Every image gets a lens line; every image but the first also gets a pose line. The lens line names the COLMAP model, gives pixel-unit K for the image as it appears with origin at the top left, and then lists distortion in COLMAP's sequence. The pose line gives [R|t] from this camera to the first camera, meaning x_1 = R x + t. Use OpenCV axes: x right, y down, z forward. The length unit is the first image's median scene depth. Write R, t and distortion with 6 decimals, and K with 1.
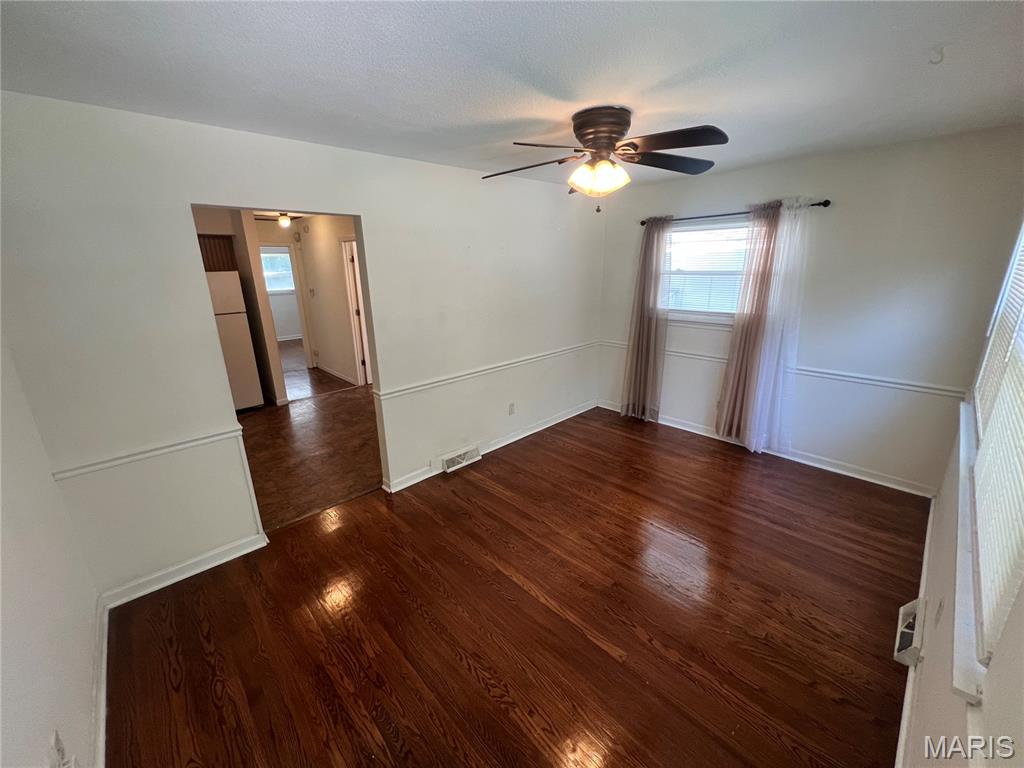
lens RADIAL K [[409.3, 0, 512.0], [0, 409.3, 384.0], [0, 0, 1]] dist [0.003441, 0.000163]
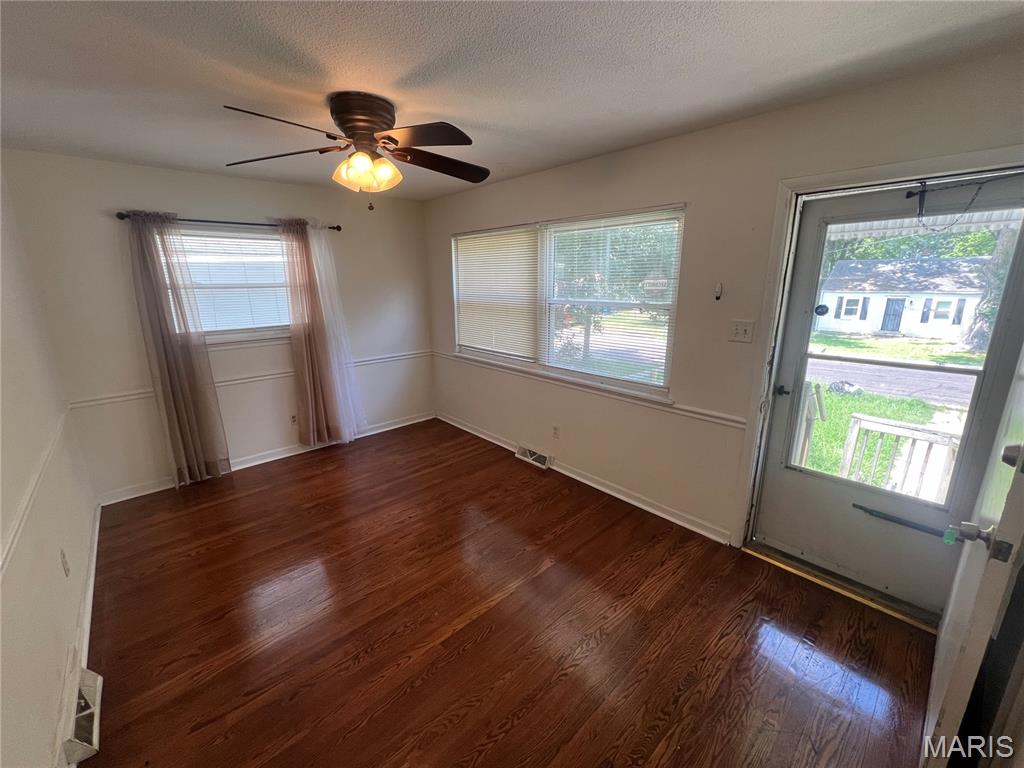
lens RADIAL K [[407.9, 0, 512.0], [0, 407.9, 384.0], [0, 0, 1]] dist [-0.001862, -0.000087]
pose [[0.015301, -0.234069, 0.972099, -0.488315], [0.290369, 0.931355, 0.219688, -0.106688], [-0.956792, 0.278906, 0.082217, 0.473940]]
